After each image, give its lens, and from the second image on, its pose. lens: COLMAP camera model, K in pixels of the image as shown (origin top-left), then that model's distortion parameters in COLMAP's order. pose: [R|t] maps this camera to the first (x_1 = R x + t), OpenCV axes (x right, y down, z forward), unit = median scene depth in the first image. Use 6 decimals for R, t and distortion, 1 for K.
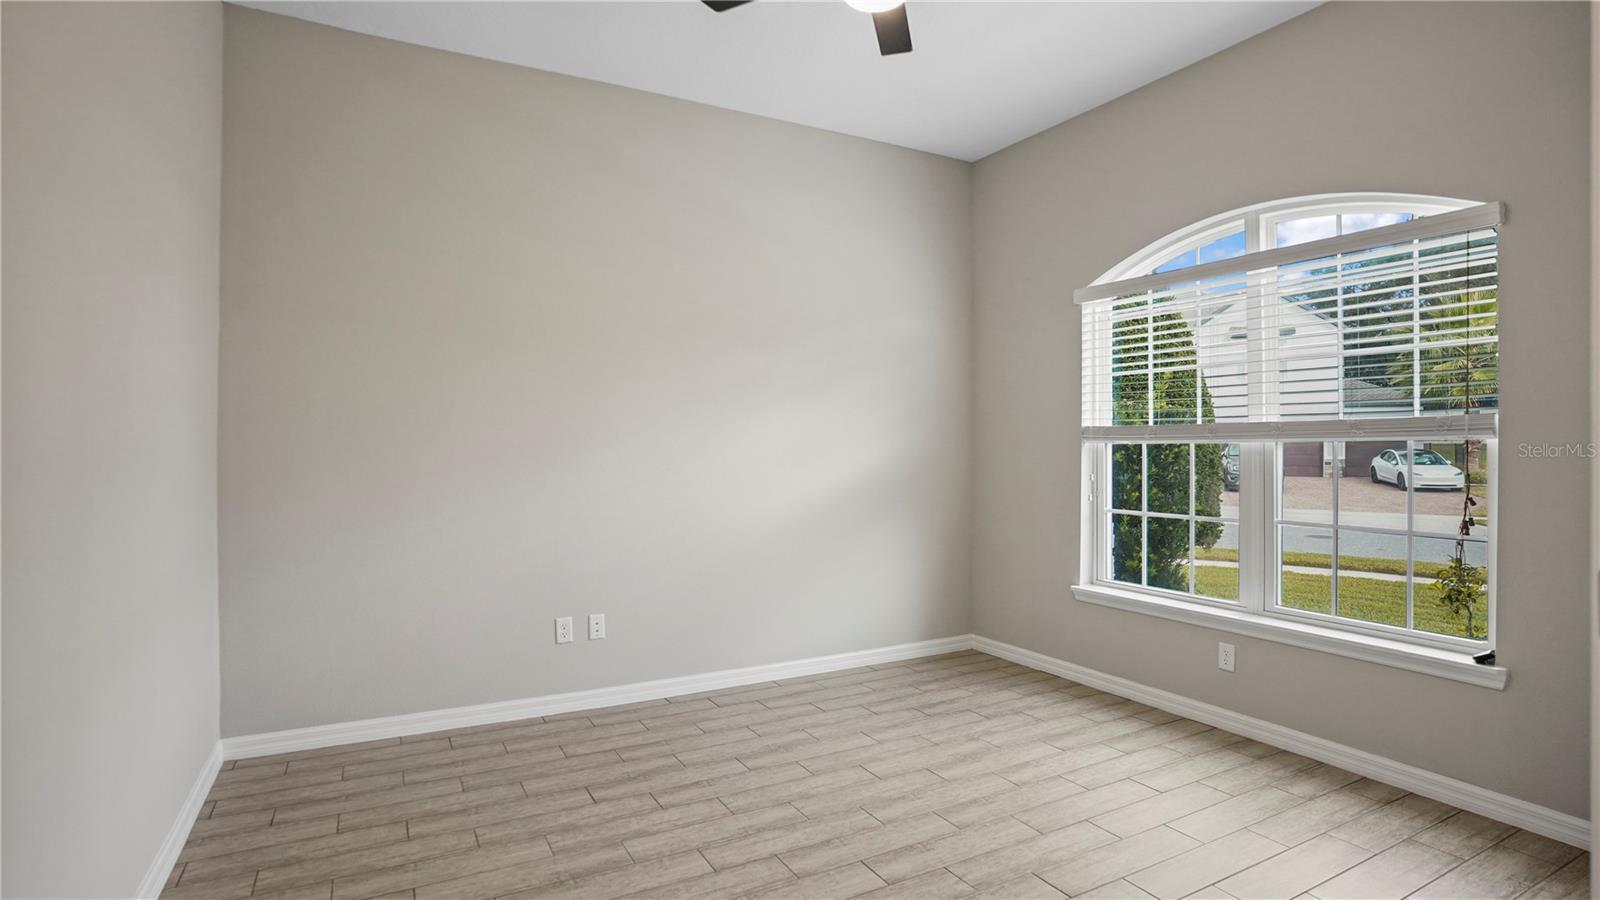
lens RADIAL K [[793.3, 0, 799.2], [0, 793.3, 437.4], [0, 0, 1]] dist [-0.078264, 0.034348]
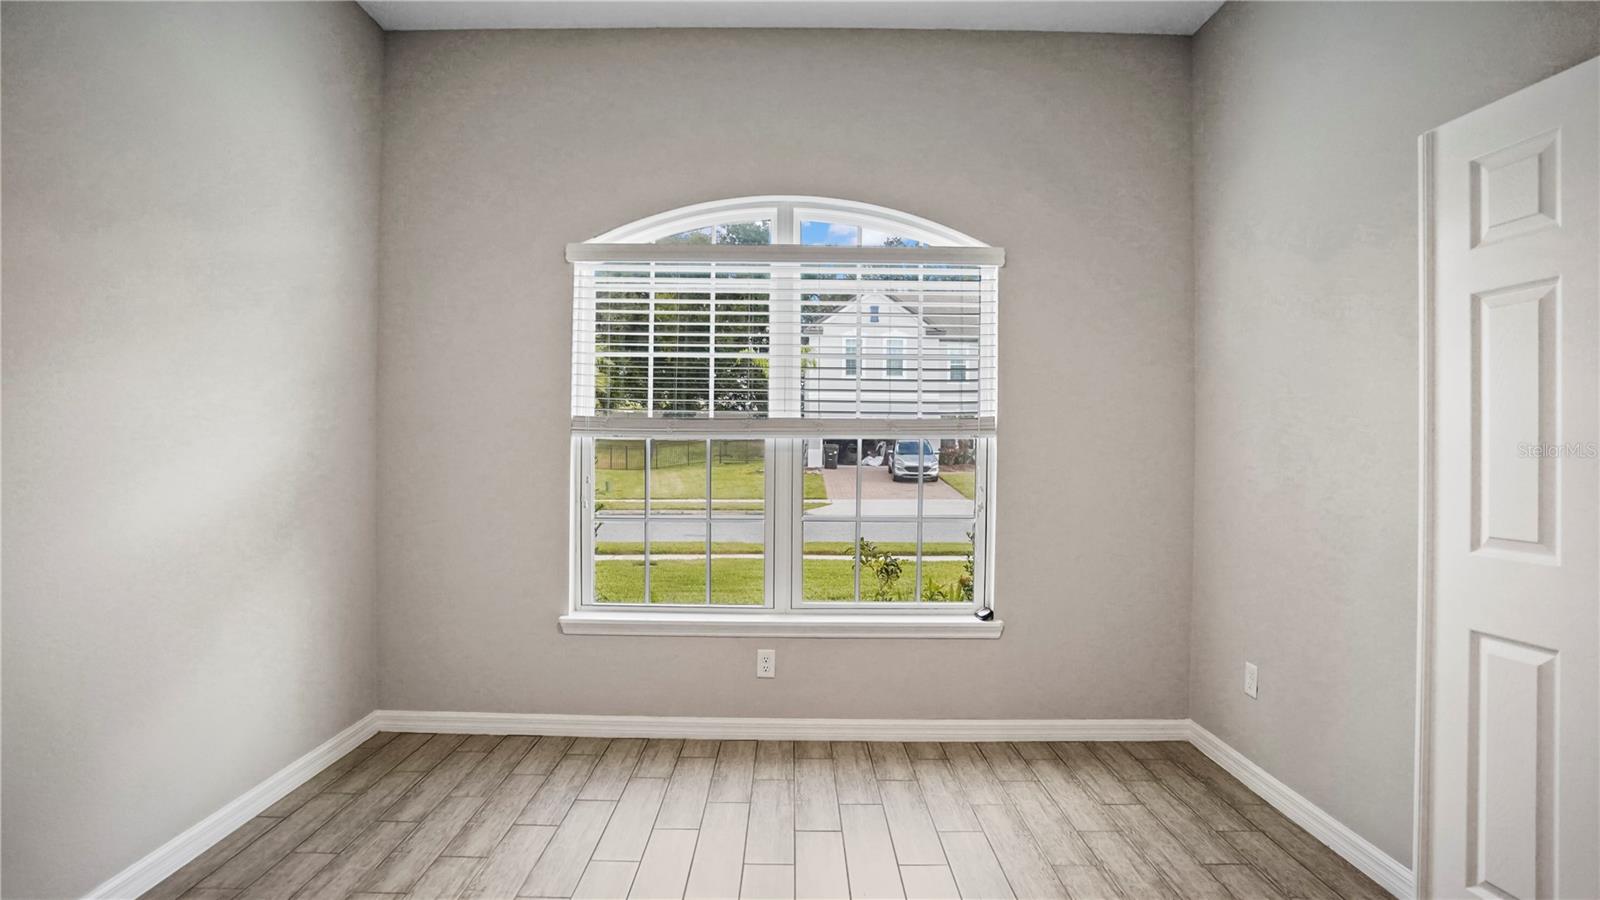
lens RADIAL K [[793.3, 0, 799.2], [0, 793.3, 437.4], [0, 0, 1]] dist [-0.078264, 0.034348]
pose [[0.486946, 0.007455, 0.873400, -0.250595], [-0.016183, 0.999869, 0.000489, 0.004246], [-0.873282, -0.014372, 0.487003, 0.448813]]
